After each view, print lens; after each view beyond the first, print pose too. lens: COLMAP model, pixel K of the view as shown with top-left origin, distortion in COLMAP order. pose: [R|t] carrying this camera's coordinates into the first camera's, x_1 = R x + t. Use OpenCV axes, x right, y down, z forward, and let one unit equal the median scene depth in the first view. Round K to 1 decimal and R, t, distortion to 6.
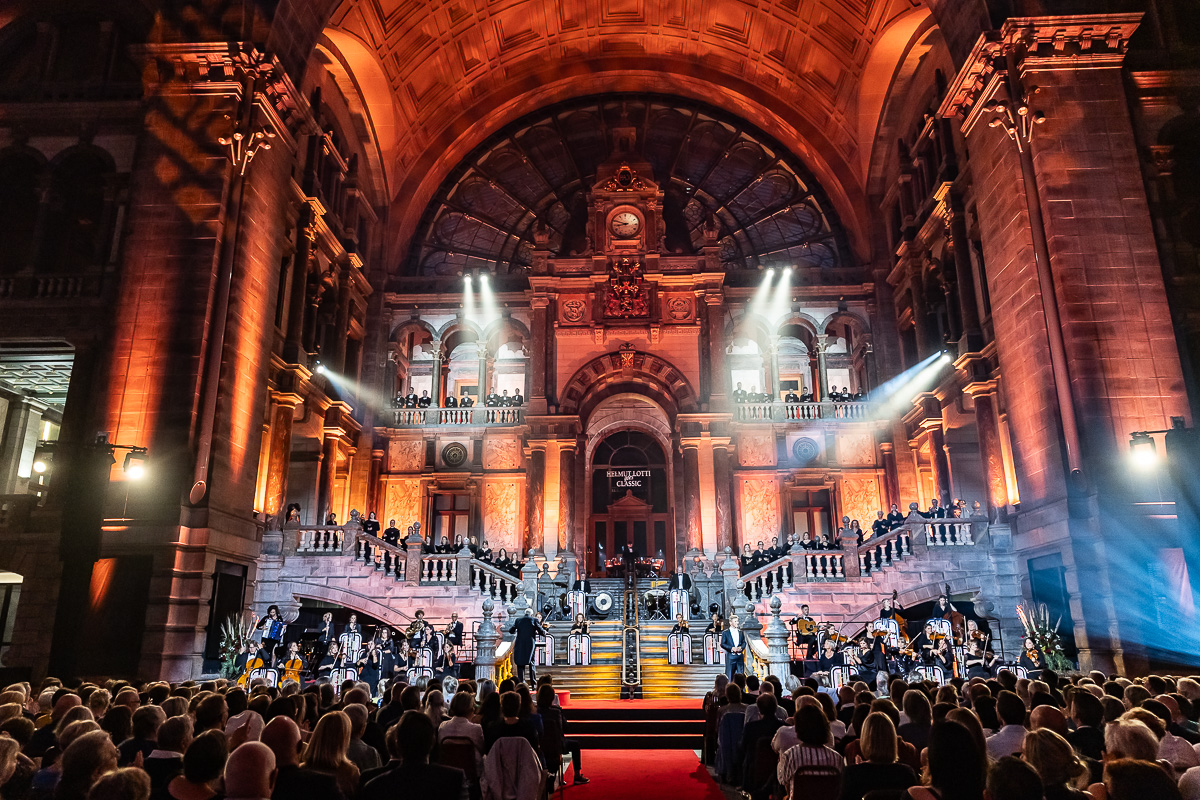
lens RADIAL K [[862.0, 0, 596.6], [0, 862.0, 401.9], [0, 0, 1]] dist [0.044300, -0.003691]
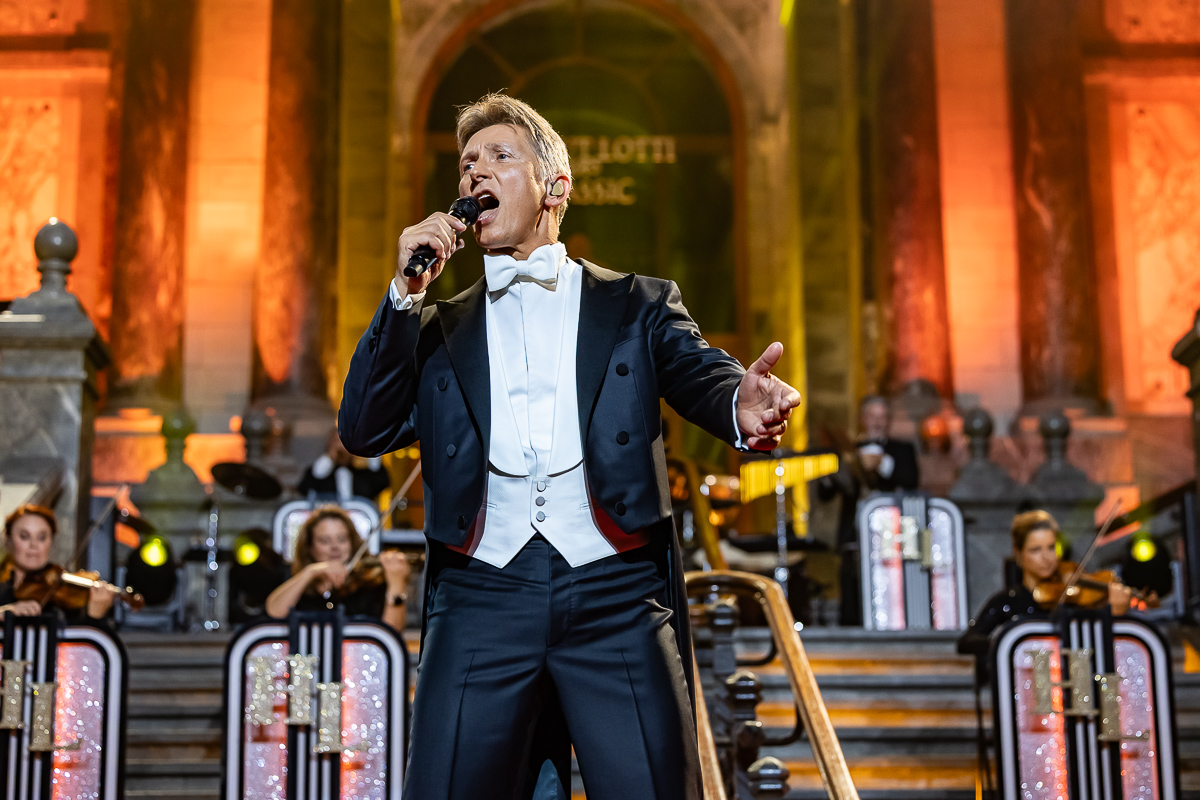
lens RADIAL K [[2362.5, 0, 600.0], [0, 2362.5, 400.0], [0, 0, 1]] dist [0.048646, -0.037112]
pose [[0.997297, 0.015611, 0.071802, -0.002822], [-0.018796, 0.998859, 0.043897, 0.144140], [-0.071035, -0.045128, 0.996452, 0.423803]]
